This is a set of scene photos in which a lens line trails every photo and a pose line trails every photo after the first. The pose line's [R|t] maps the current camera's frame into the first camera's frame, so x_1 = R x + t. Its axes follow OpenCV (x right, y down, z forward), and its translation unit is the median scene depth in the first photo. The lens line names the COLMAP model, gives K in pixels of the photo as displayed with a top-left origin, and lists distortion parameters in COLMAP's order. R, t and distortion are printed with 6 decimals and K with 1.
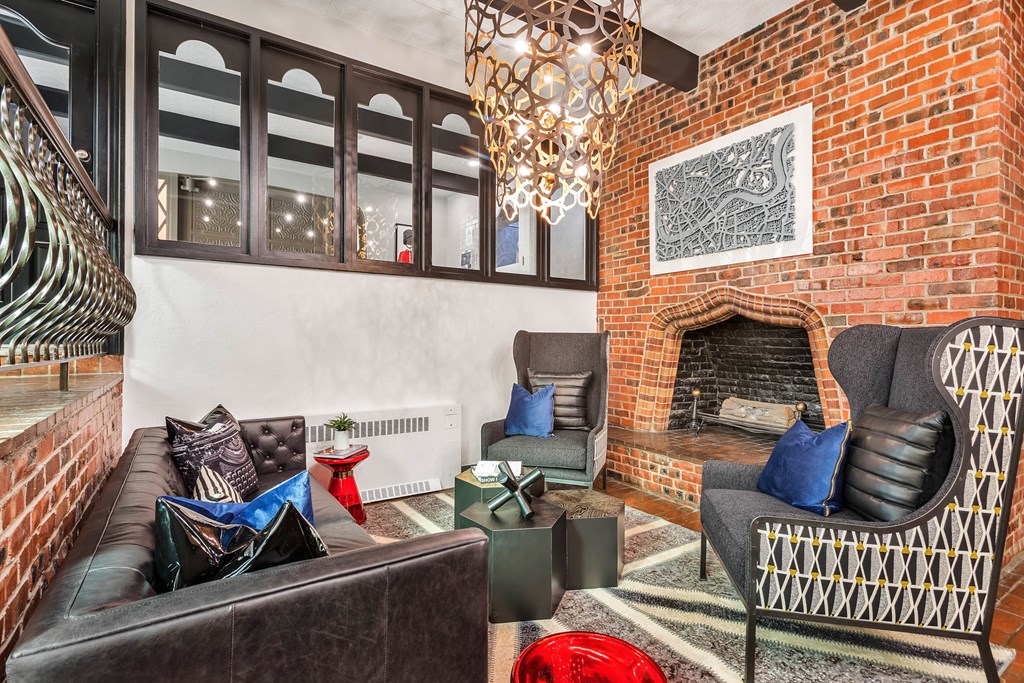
lens RADIAL K [[499.3, 0, 509.2], [0, 499.3, 336.2], [0, 0, 1]] dist [0.002048, 0.000215]
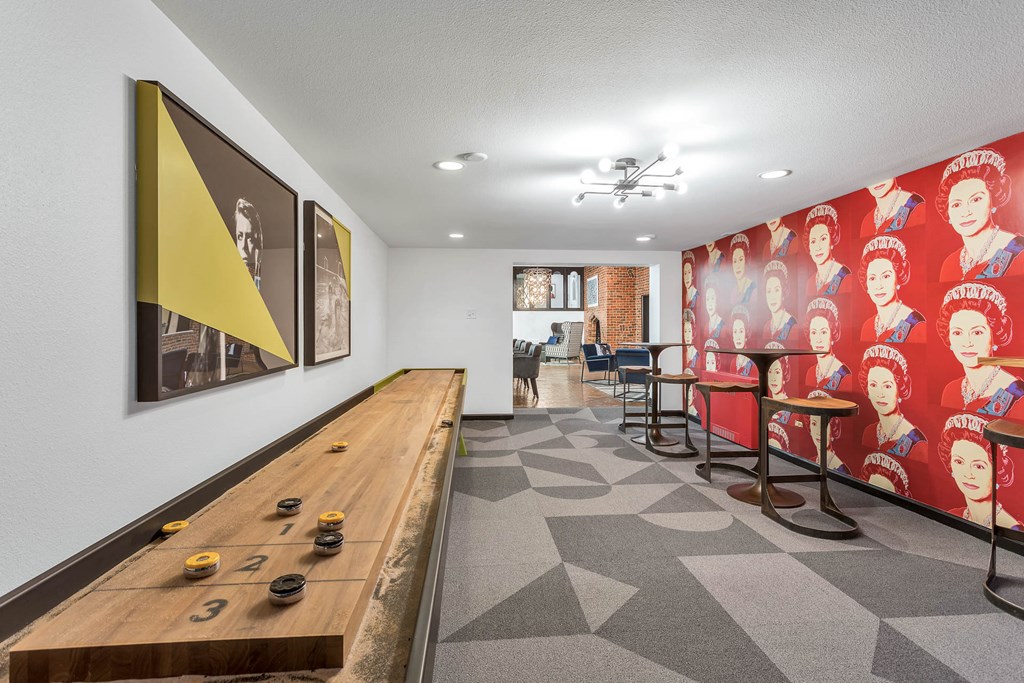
lens RADIAL K [[484.6, 0, 508.9], [0, 484.6, 325.3], [0, 0, 1]] dist [0.000456, 0.000013]
pose [[0.883904, -0.006050, -0.467630, 3.865834], [0.007261, 0.999973, 0.000787, 0.013116], [0.467612, -0.004091, 0.883924, -6.722219]]
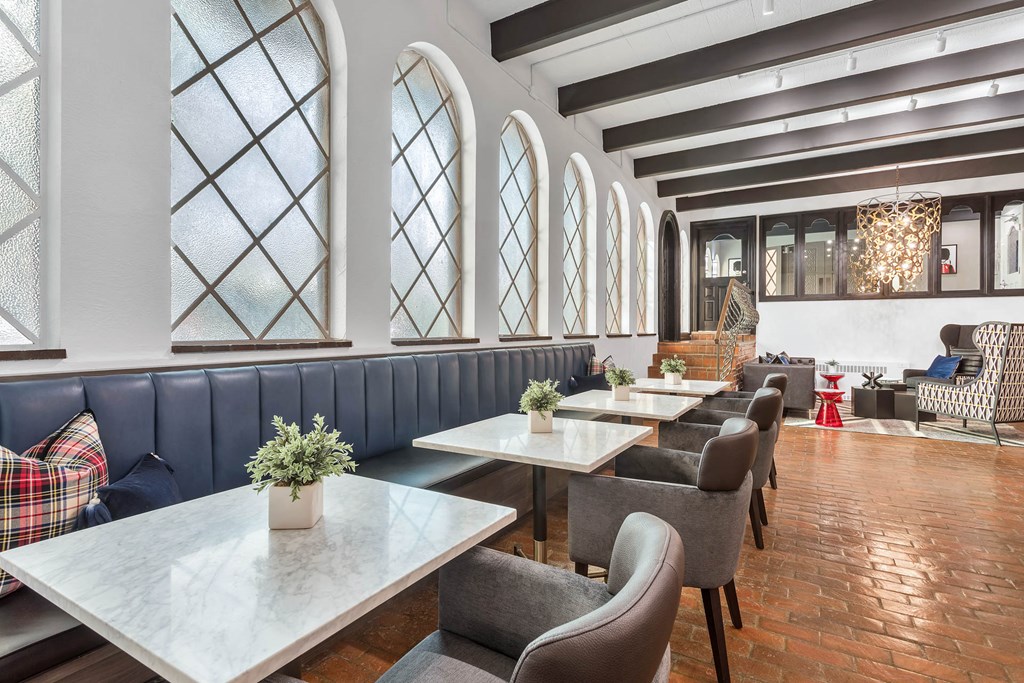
lens RADIAL K [[499.3, 0, 509.2], [0, 499.3, 336.2], [0, 0, 1]] dist [0.002048, 0.000215]
pose [[0.430992, 0.009179, -0.902309, 2.367832], [0.008615, 0.999861, 0.014287, -0.017010], [0.902315, -0.013931, 0.430853, -2.976491]]
